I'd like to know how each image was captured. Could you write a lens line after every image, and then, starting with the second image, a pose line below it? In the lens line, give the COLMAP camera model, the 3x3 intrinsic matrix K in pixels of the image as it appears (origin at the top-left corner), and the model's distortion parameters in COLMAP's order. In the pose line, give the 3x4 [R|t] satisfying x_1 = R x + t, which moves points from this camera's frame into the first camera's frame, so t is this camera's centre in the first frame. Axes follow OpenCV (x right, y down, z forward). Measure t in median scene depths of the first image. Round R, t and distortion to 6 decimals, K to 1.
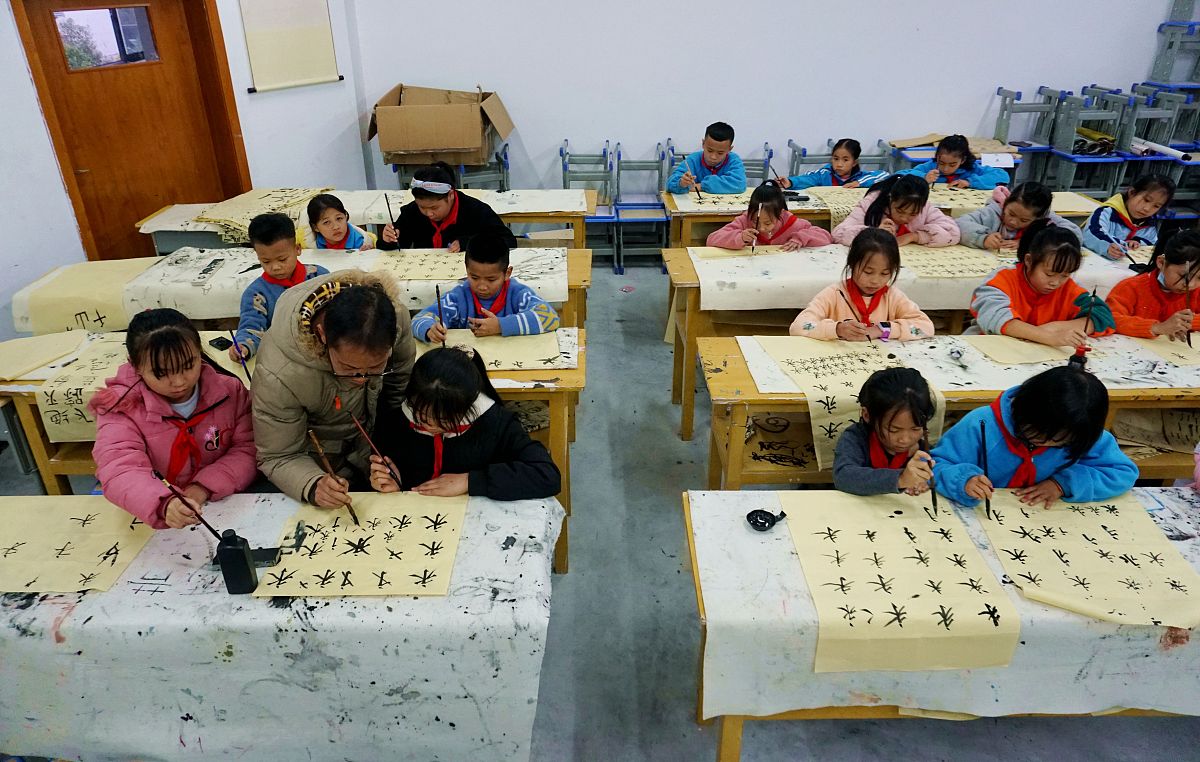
lens RADIAL K [[874.1, 0, 553.2], [0, 874.1, 379.0], [0, 0, 1]] dist [-0.052274, 0.028202]
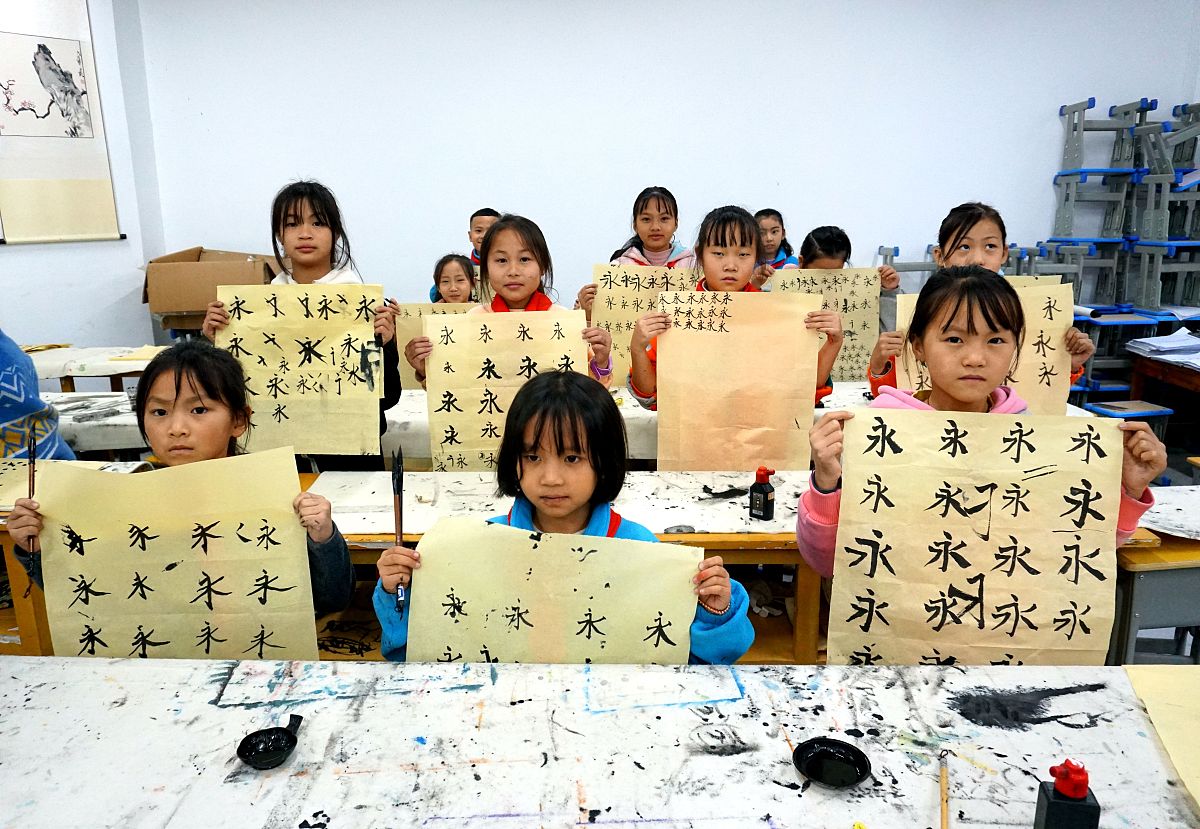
lens RADIAL K [[896.5, 0, 565.8], [0, 896.5, 410.6], [0, 0, 1]] dist [-0.071317, 0.067654]
pose [[0.999359, -0.000110, -0.035798, 0.240392], [-0.008287, 0.972118, -0.234346, 0.040820], [0.034825, 0.234493, 0.971494, 0.153602]]
